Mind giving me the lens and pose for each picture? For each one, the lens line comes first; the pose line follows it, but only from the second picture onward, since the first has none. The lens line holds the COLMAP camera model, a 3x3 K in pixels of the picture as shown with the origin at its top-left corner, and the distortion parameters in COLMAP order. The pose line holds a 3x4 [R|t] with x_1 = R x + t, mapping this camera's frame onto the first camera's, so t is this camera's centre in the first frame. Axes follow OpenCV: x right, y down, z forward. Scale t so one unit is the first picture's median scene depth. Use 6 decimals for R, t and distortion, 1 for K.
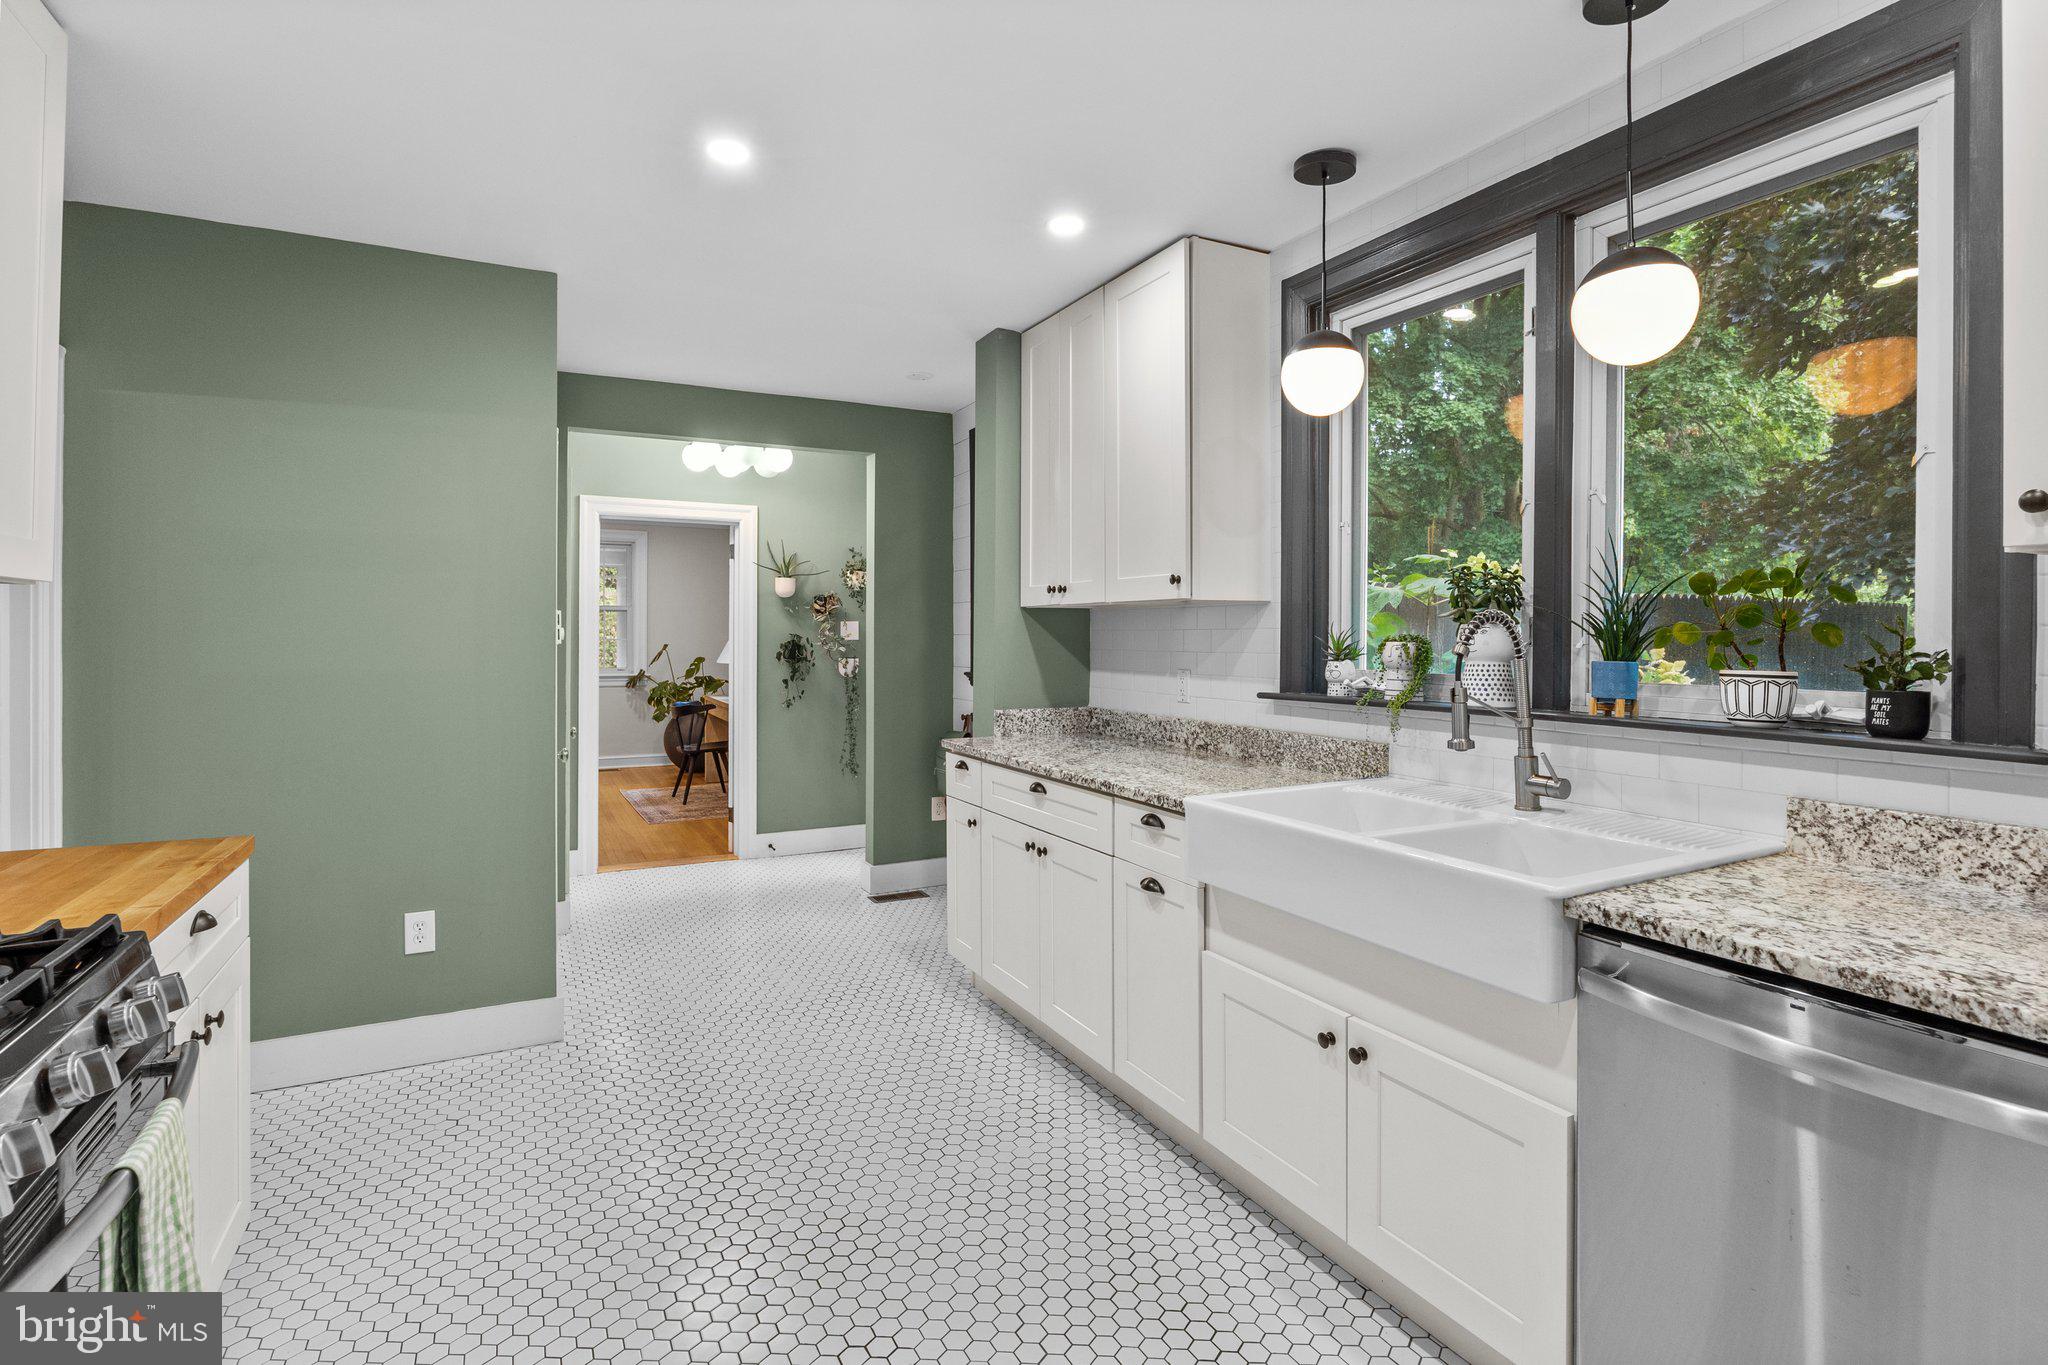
lens RADIAL K [[1021.8, 0, 1019.2], [0, 1021.8, 637.7], [0, 0, 1]] dist [-0.000426, 0.000000]
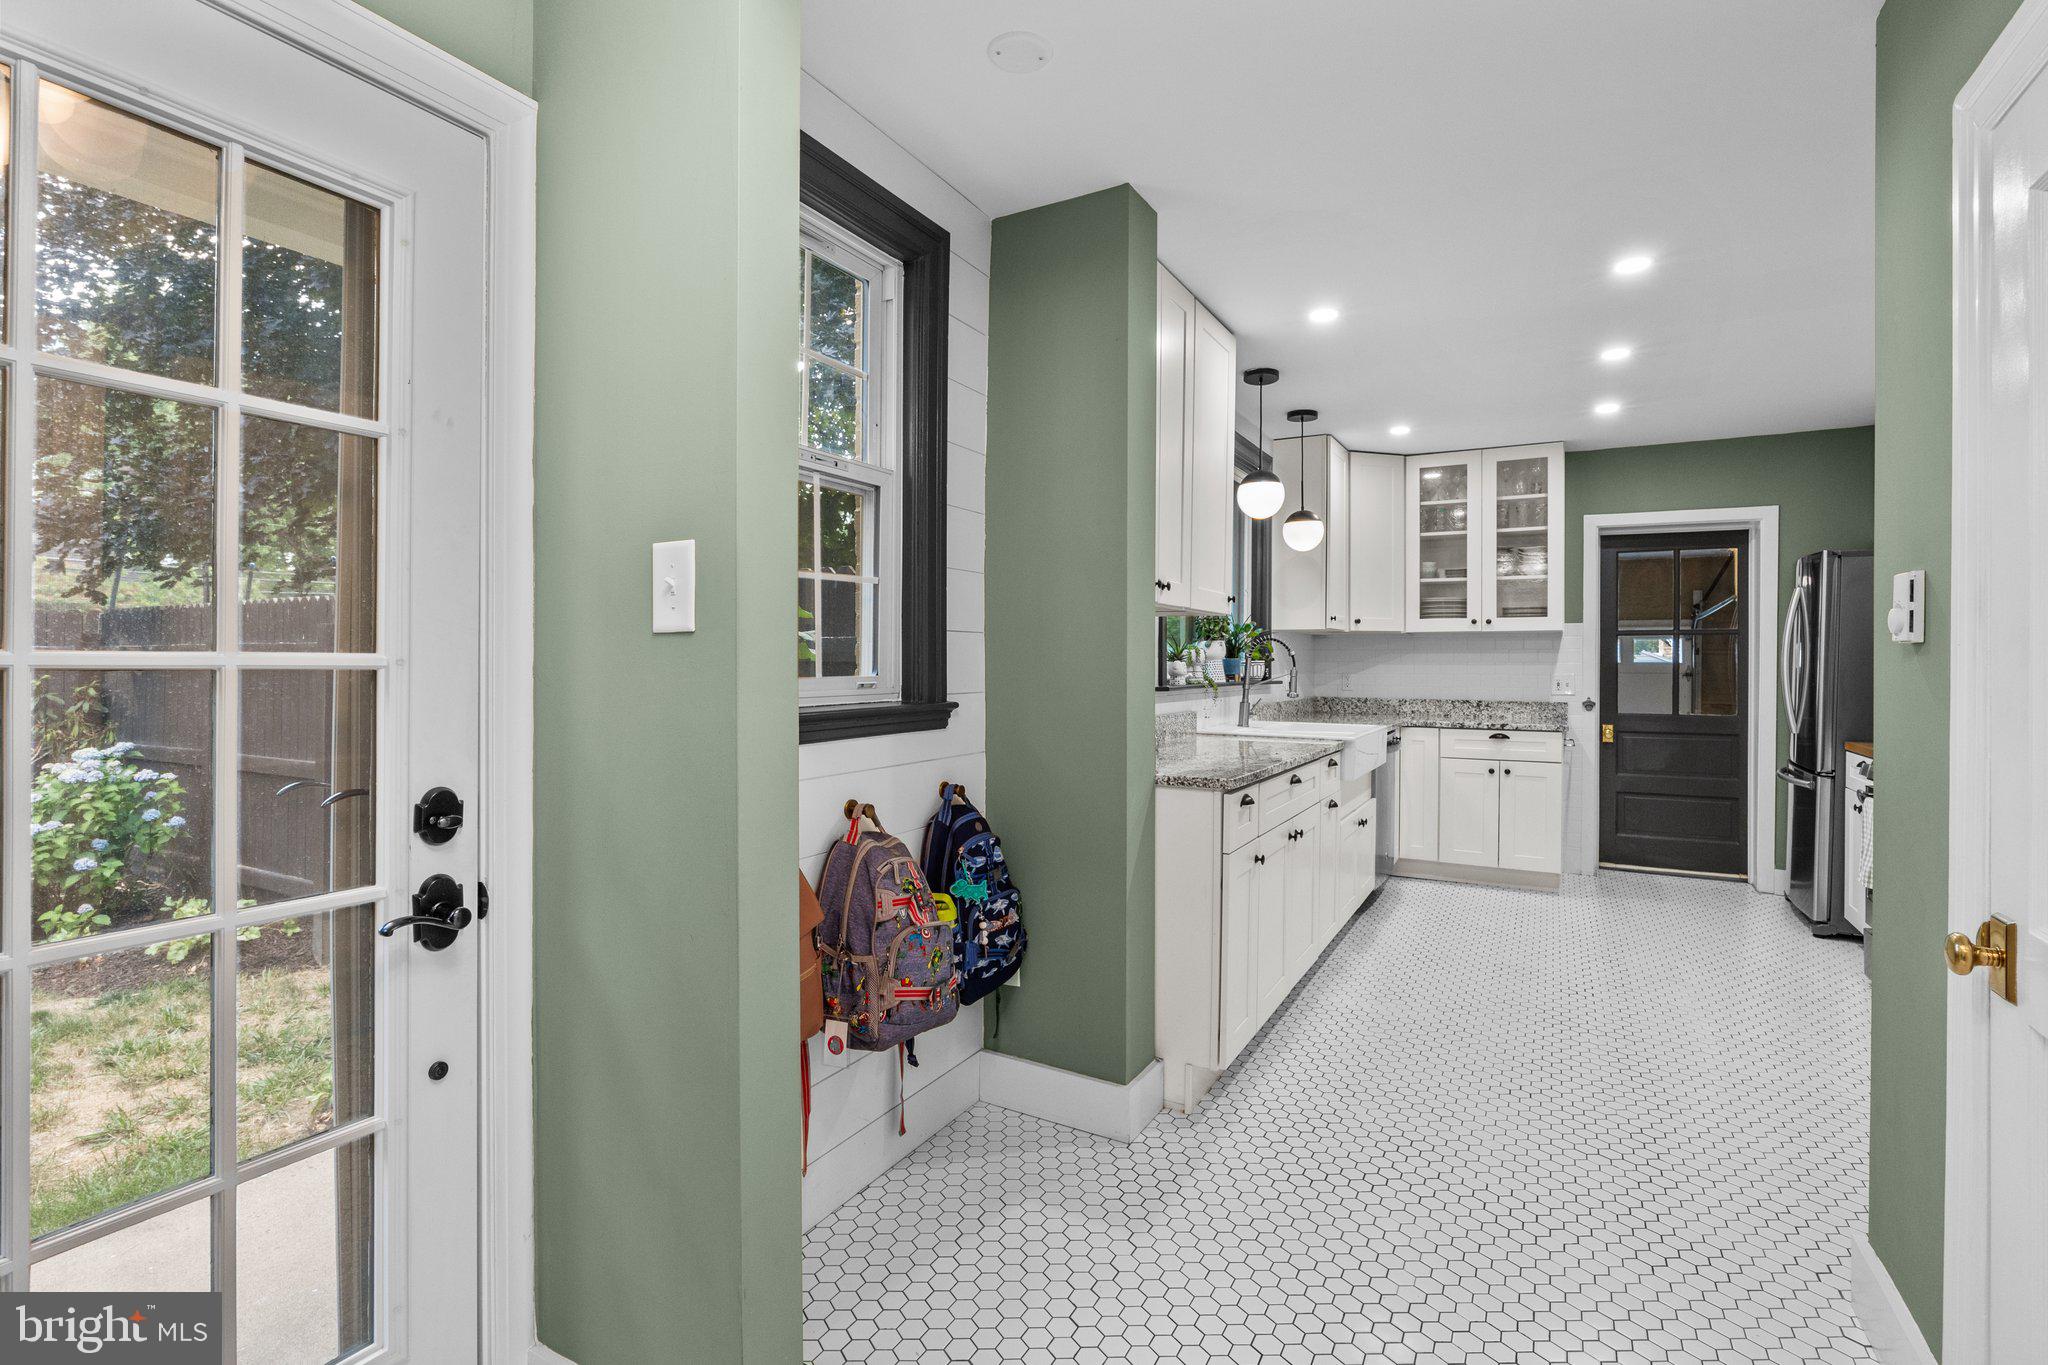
lens RADIAL K [[954.4, 0, 1036.0], [0, 954.4, 665.9], [0, 0, 1]] dist [-0.004172, -0.000411]
pose [[-0.568960, -0.003370, 0.822358, -0.824741], [0.000166, 0.999991, 0.004212, 0.024783], [-0.822365, 0.002533, -0.568954, 2.239811]]
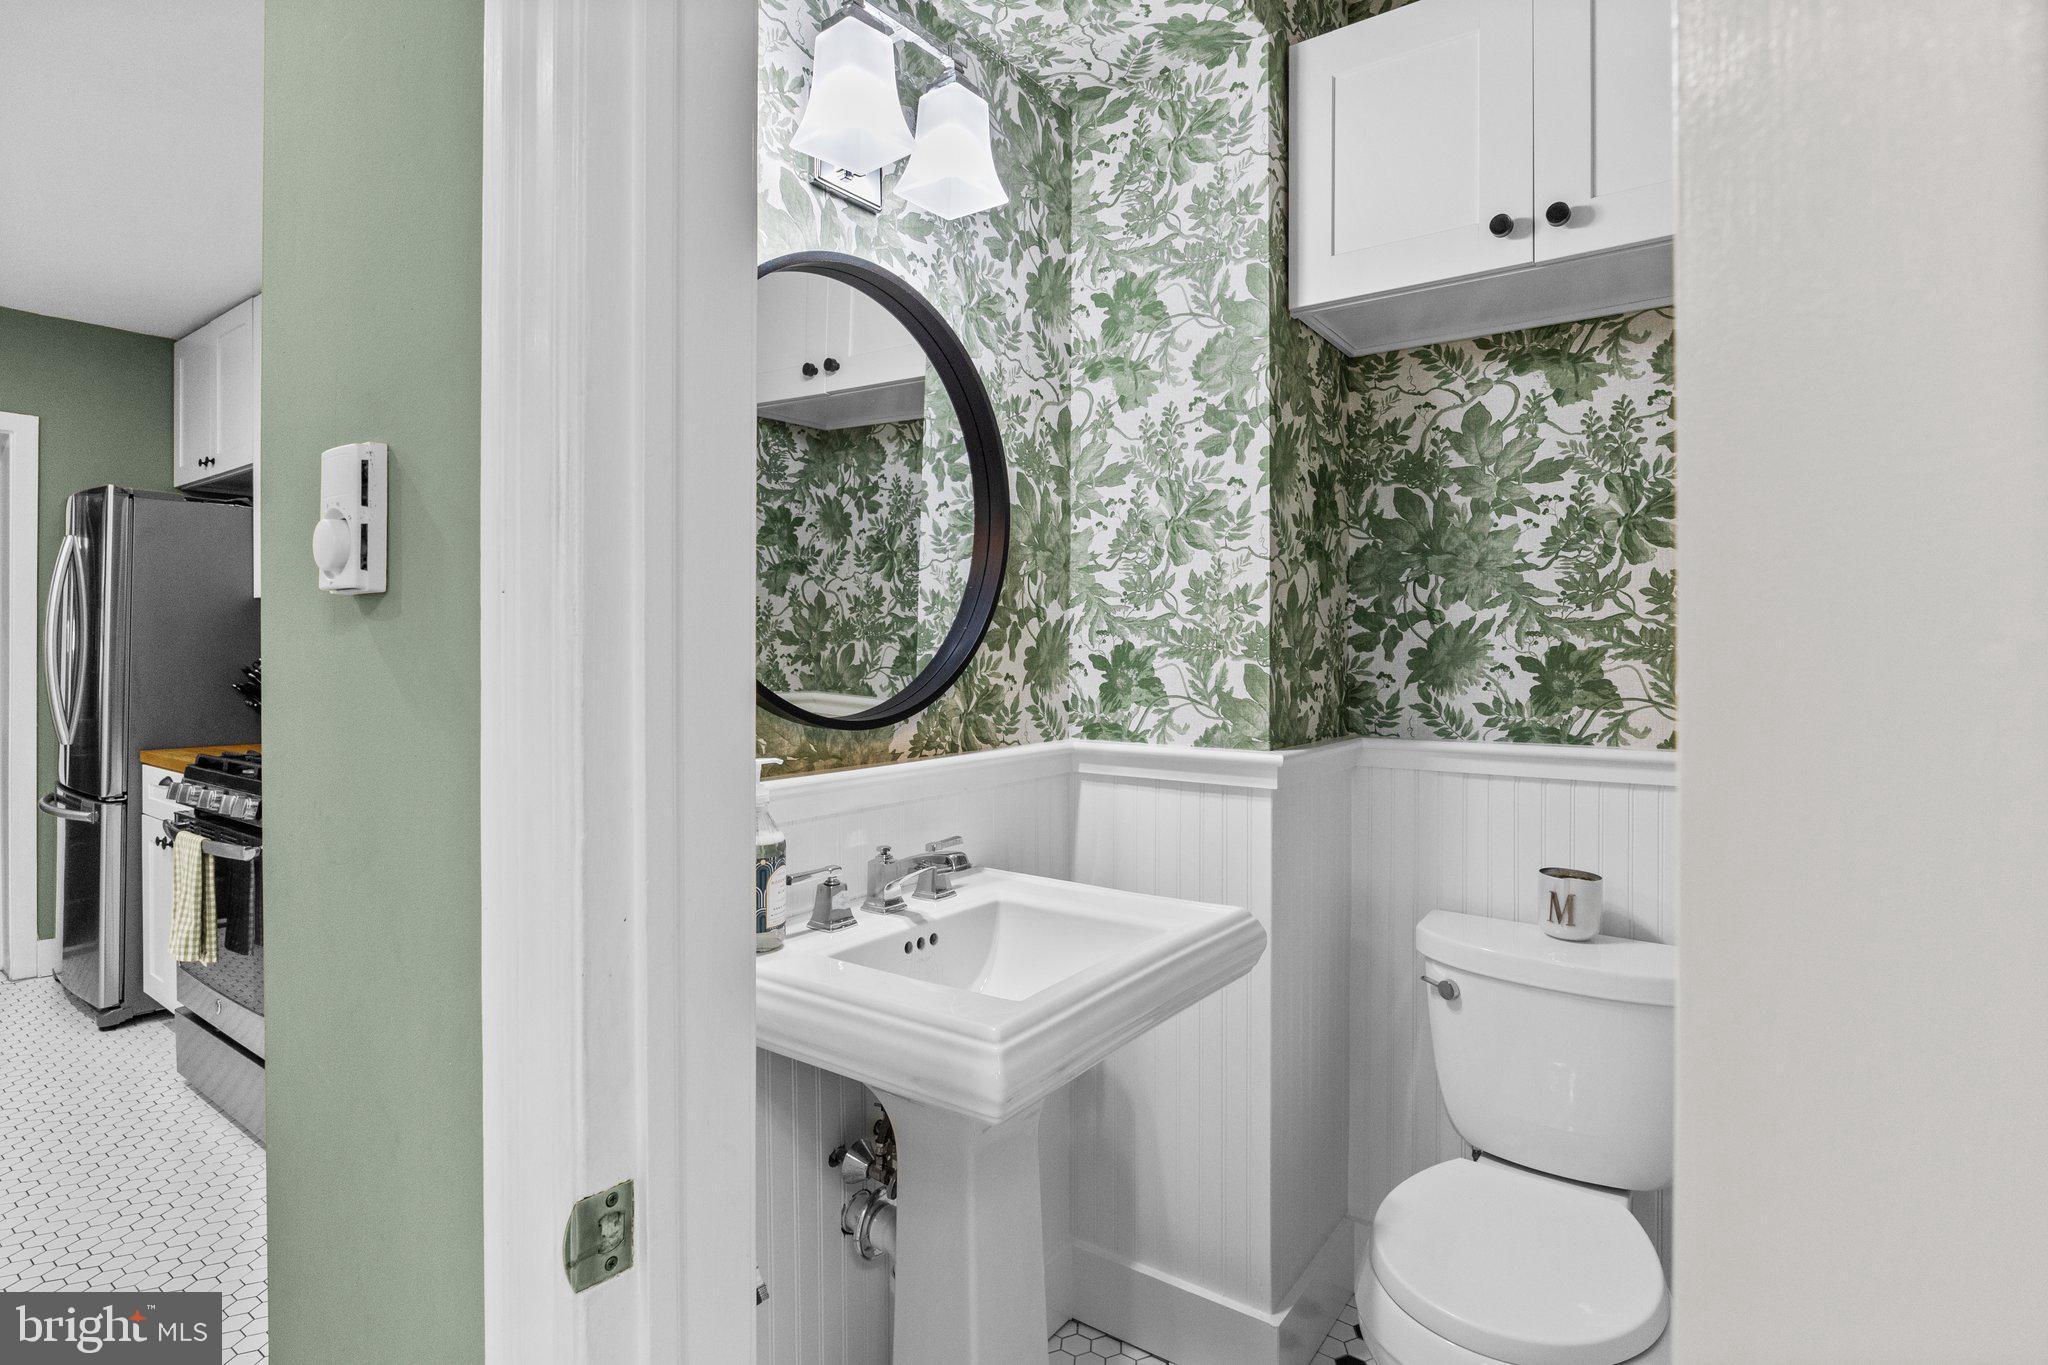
lens RADIAL K [[1020.6, 0, 1027.4], [0, 1020.6, 653.1], [0, 0, 1]] dist [-0.005550, -0.000958]
pose [[-0.890419, 0.005107, -0.455113, -0.677165], [0.001230, 0.999960, 0.008814, 0.029169], [0.455140, 0.007289, -0.890390, 1.788803]]
